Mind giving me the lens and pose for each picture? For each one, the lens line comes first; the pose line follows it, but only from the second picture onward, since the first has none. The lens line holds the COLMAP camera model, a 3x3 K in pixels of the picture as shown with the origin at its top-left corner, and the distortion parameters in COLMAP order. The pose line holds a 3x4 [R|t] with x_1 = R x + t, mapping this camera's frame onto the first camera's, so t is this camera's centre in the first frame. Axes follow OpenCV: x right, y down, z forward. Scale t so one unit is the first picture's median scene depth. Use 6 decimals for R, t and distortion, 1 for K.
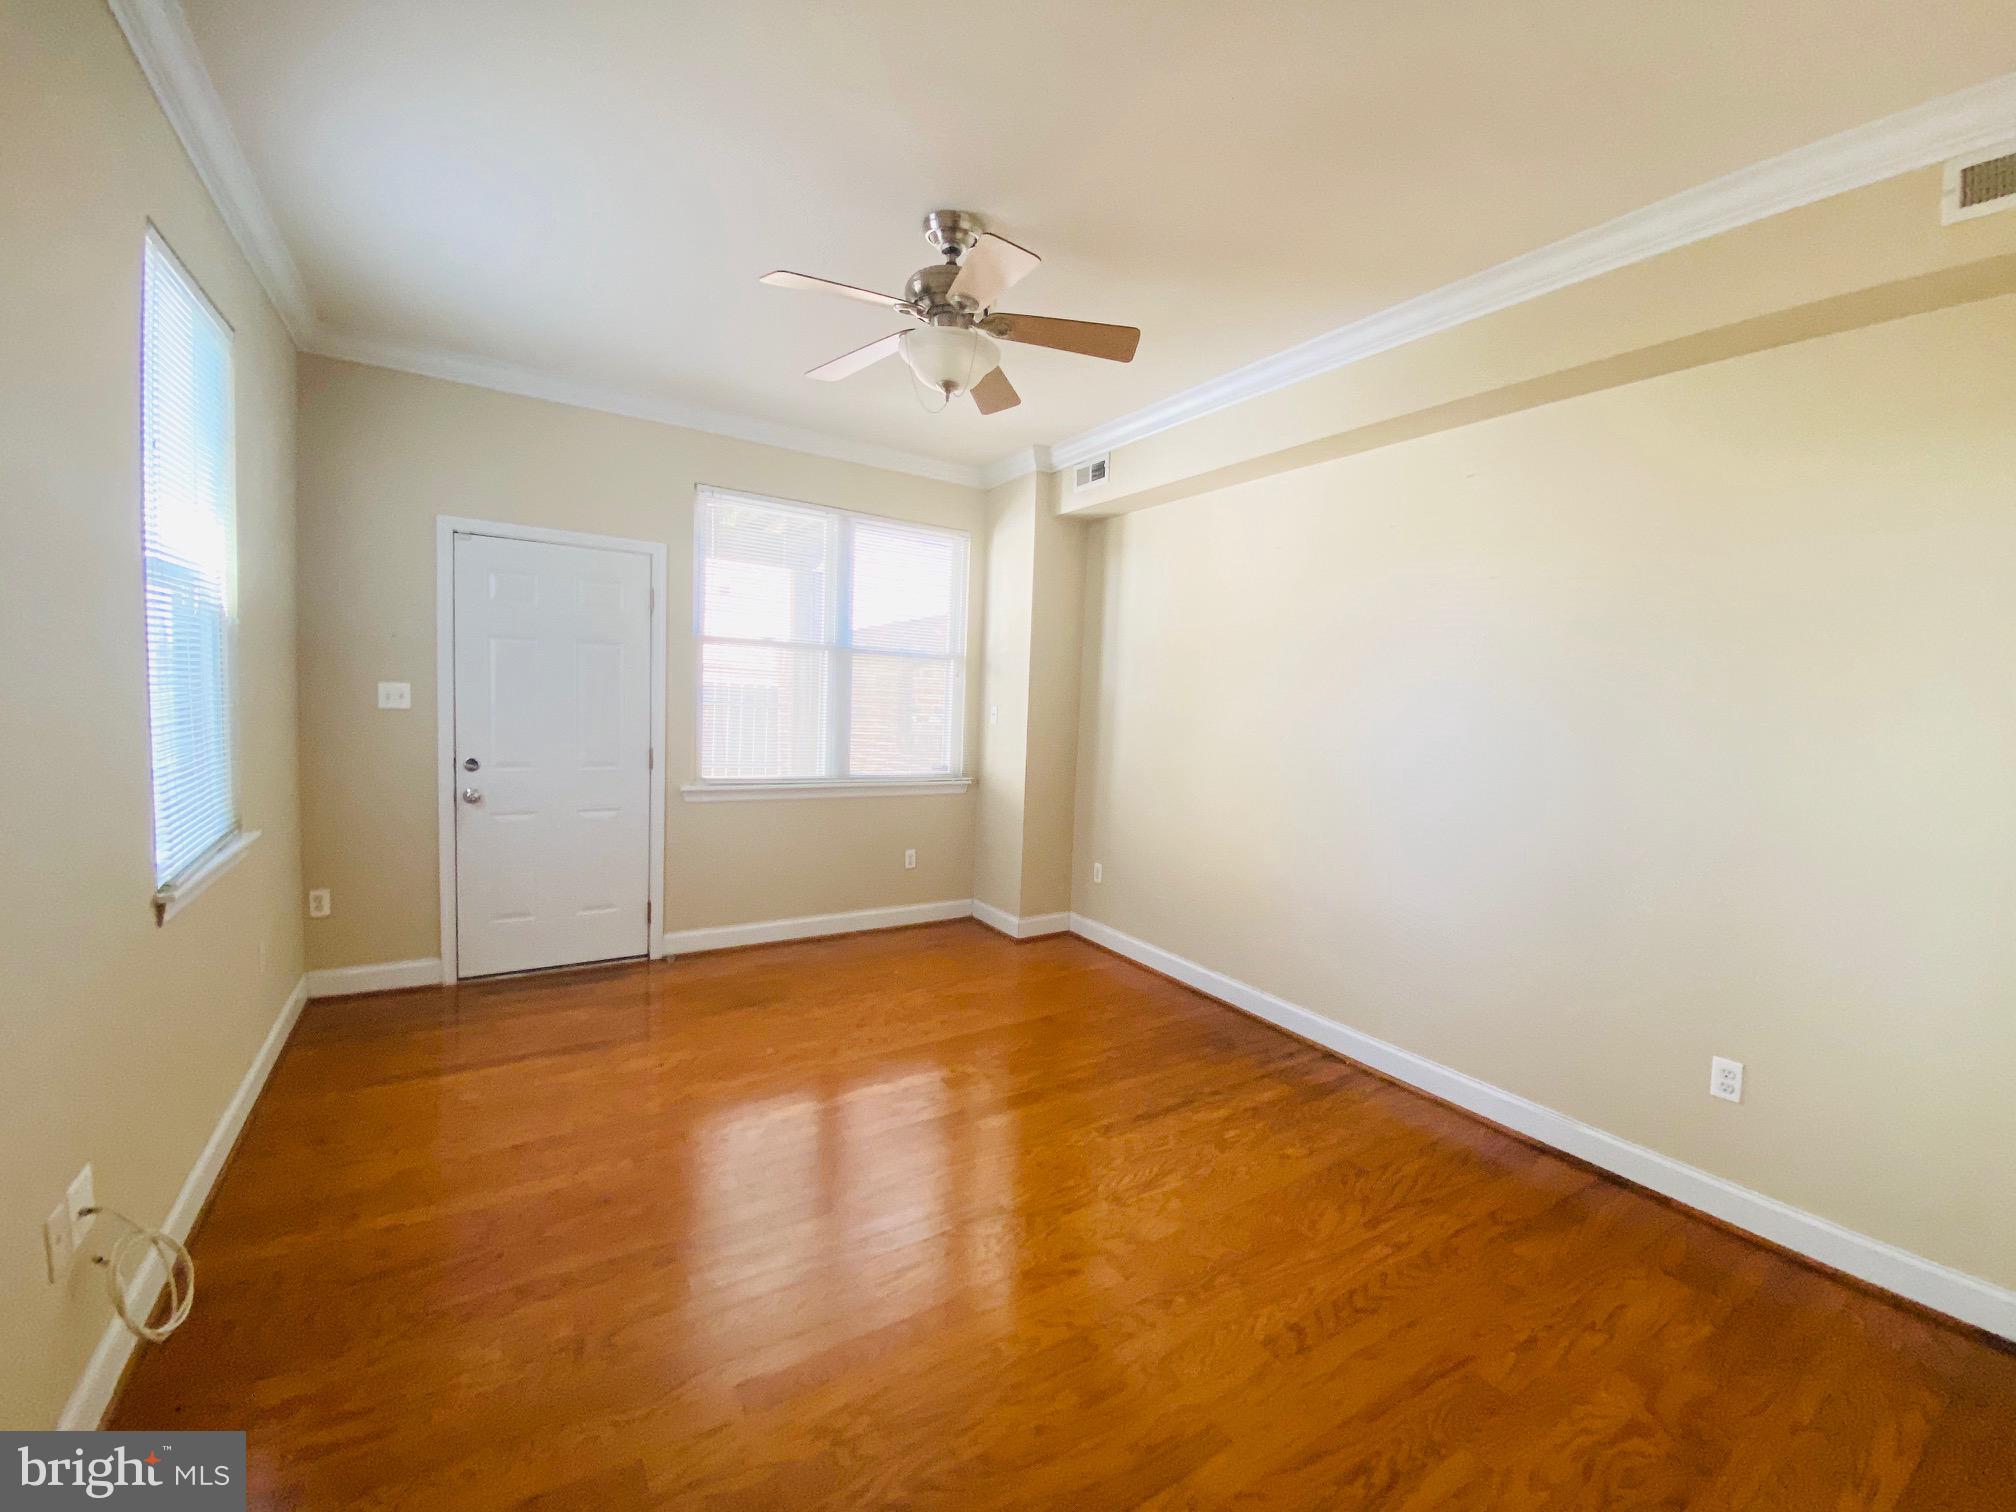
lens RADIAL K [[821.6, 0, 1003.4], [0, 821.6, 751.8], [0, 0, 1]] dist [0.002273, -0.008455]
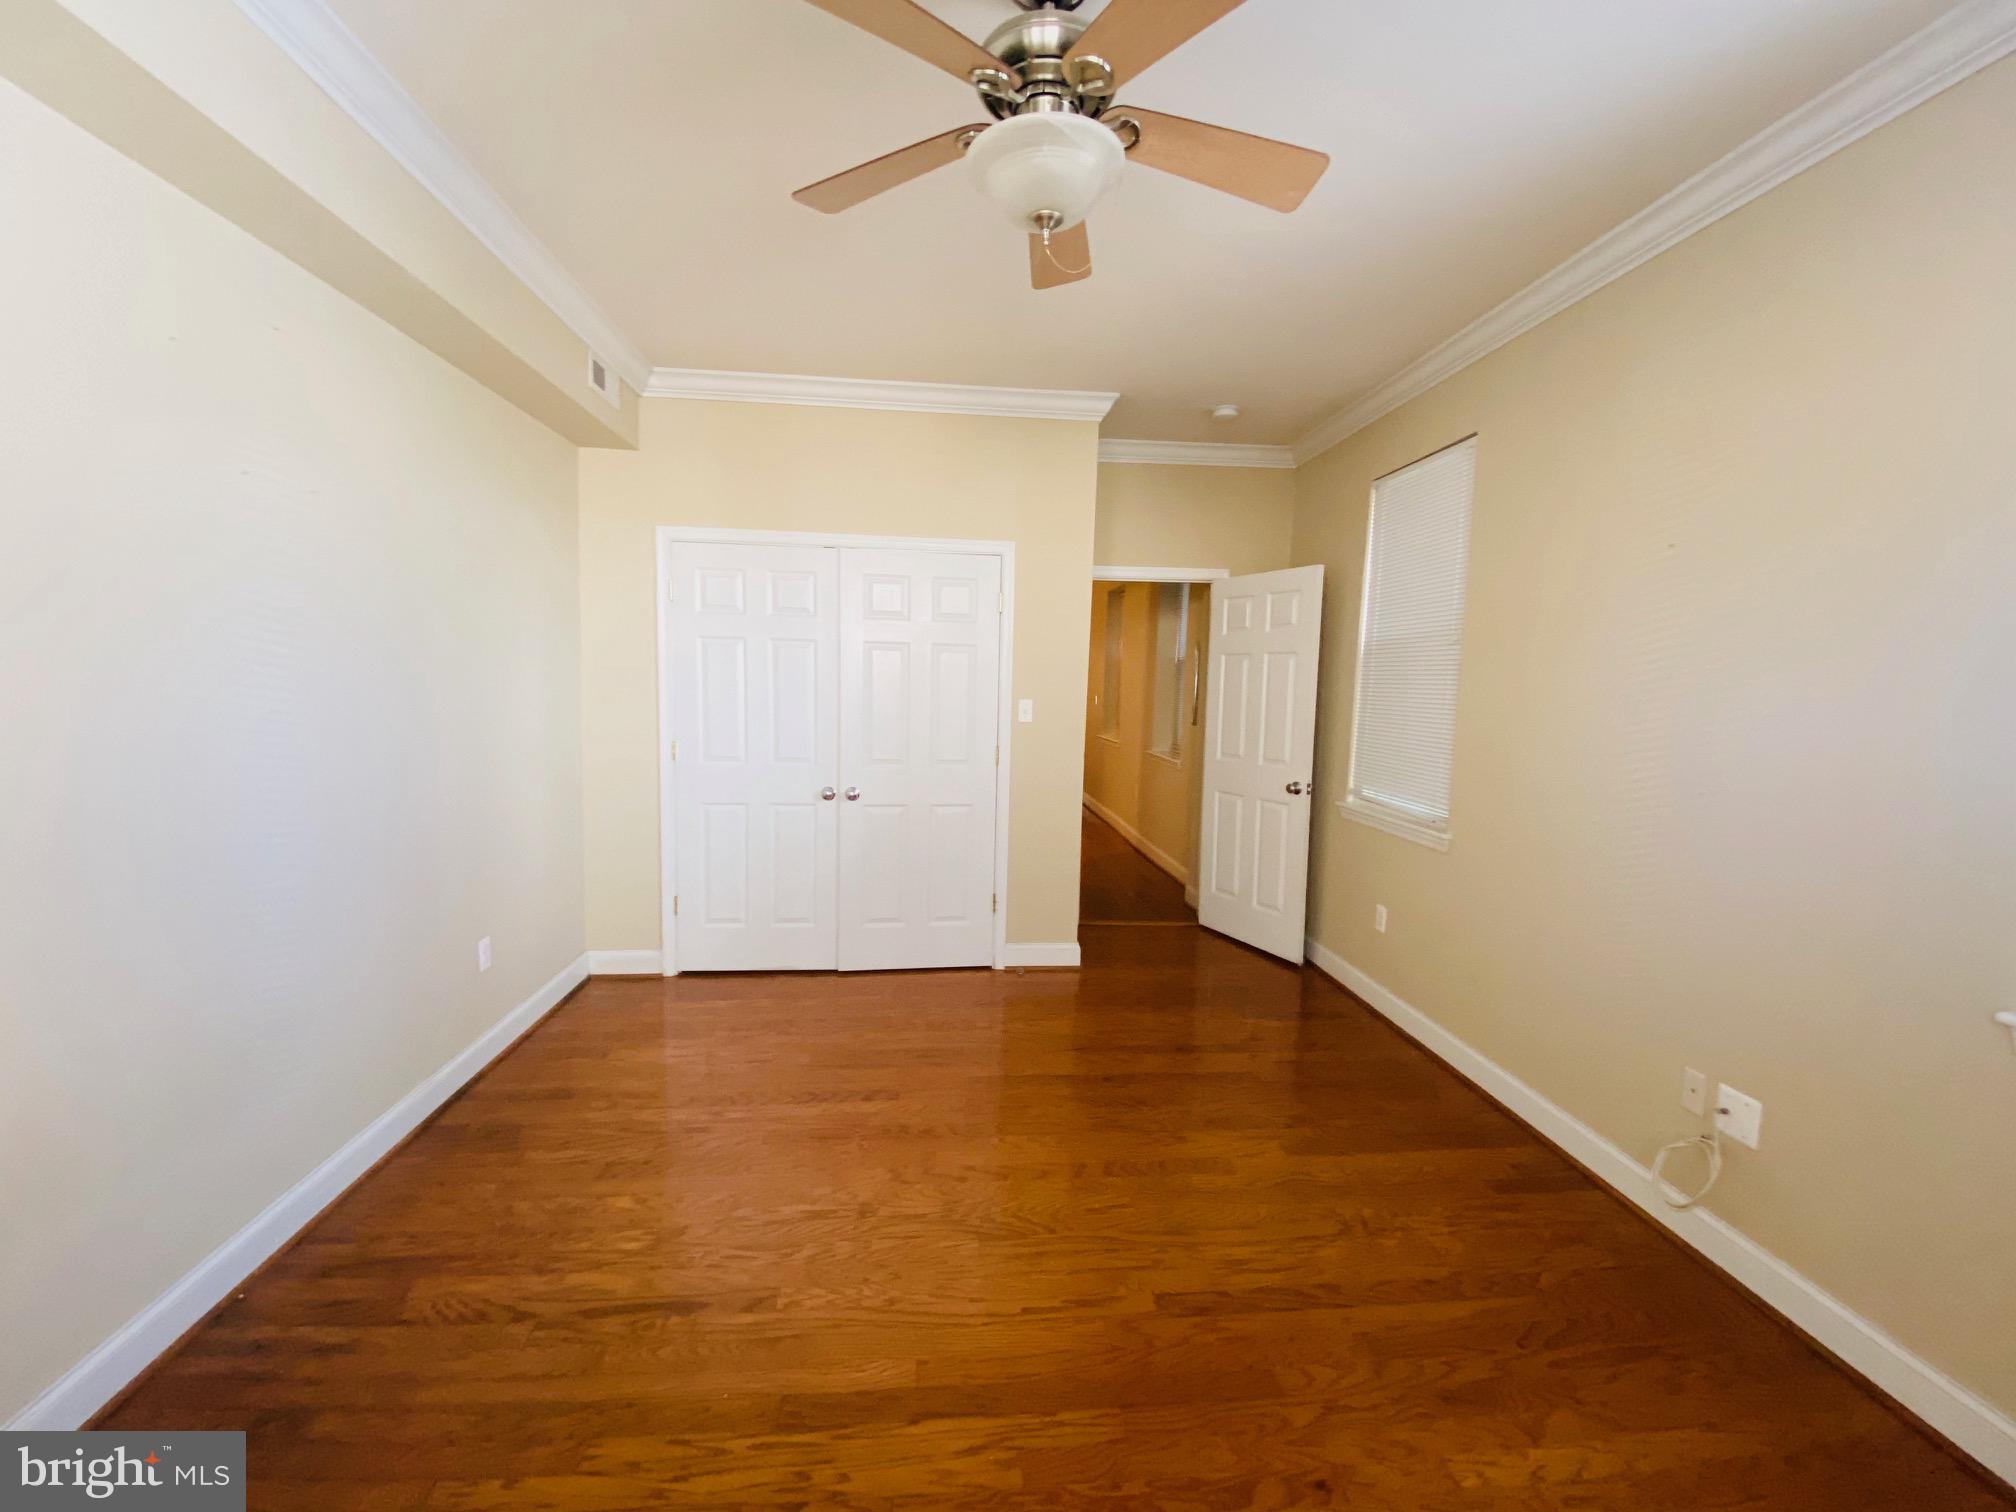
lens RADIAL K [[821.6, 0, 1008.1], [0, 821.6, 751.1], [0, 0, 1]] dist [0.002273, -0.008455]
pose [[-0.890626, -0.101693, 0.443220, -0.374056], [-0.026662, 0.984675, 0.172349, -0.151365], [-0.453954, 0.141681, -0.879689, 1.661565]]
